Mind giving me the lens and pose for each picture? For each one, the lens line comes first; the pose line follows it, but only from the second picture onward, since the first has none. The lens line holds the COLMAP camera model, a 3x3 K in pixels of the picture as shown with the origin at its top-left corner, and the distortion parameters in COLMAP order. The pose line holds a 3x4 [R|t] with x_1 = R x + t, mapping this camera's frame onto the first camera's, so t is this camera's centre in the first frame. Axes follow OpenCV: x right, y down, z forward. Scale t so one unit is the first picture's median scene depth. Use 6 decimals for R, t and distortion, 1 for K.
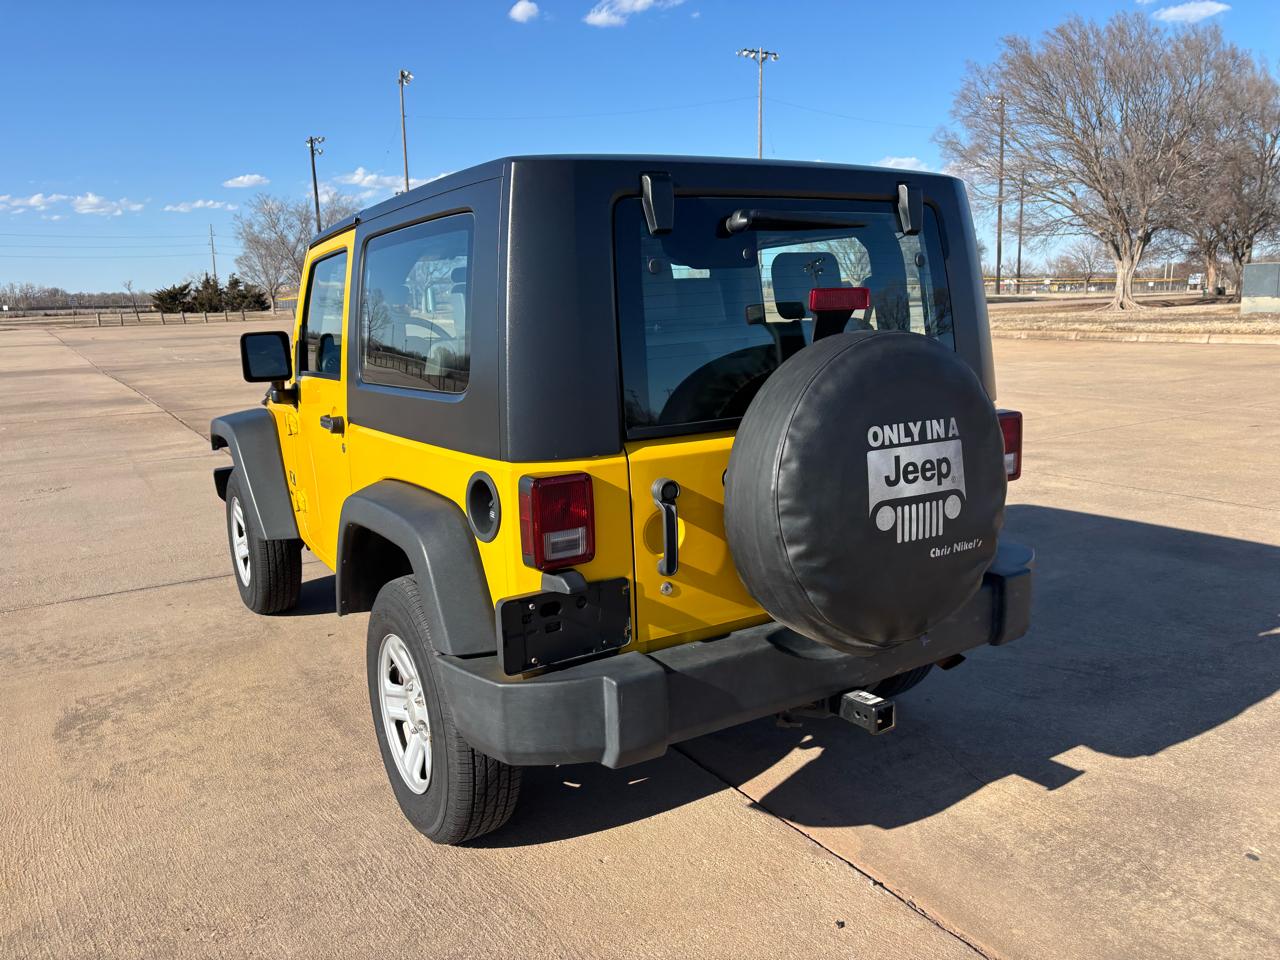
lens RADIAL K [[966.1, 0, 629.9], [0, 966.1, 449.6], [0, 0, 1]] dist [0.040045, -0.034461]
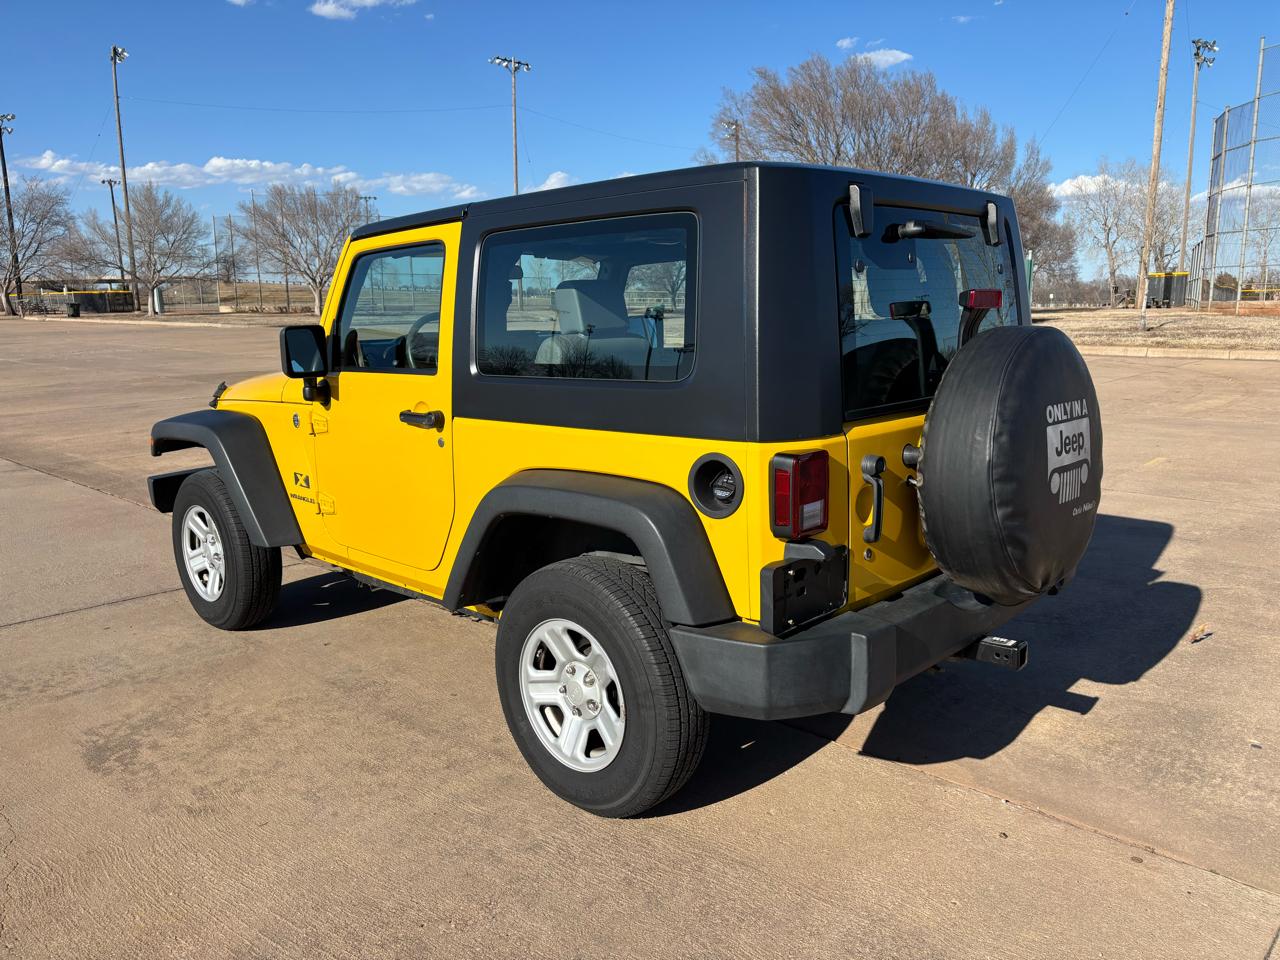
lens RADIAL K [[966.1, 0, 641.4], [0, 966.1, 451.6], [0, 0, 1]] dist [0.040045, -0.034461]
pose [[0.963548, -0.022774, 0.266565, -0.384865], [0.024416, 0.999698, -0.002846, 0.016499], [-0.266420, 0.009251, 0.963813, -0.009068]]
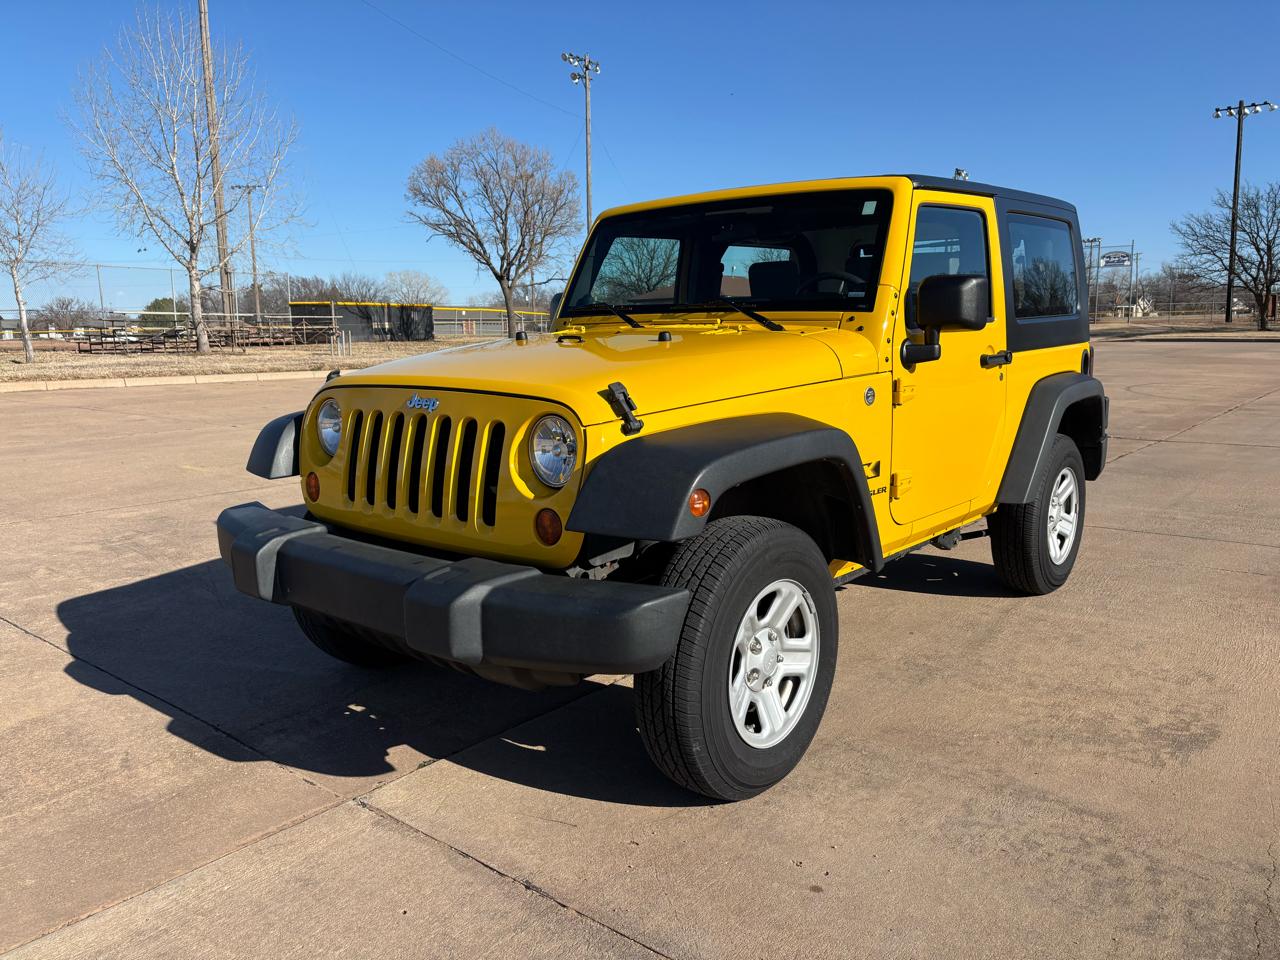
lens RADIAL K [[966.1, 0, 643.7], [0, 966.1, 481.2], [0, 0, 1]] dist [0.040045, -0.034461]
pose [[-0.325465, -0.113631, 0.938701, -1.375615], [0.170515, 0.969424, 0.176471, -0.173952], [-0.930052, 0.217498, -0.296138, 1.916400]]
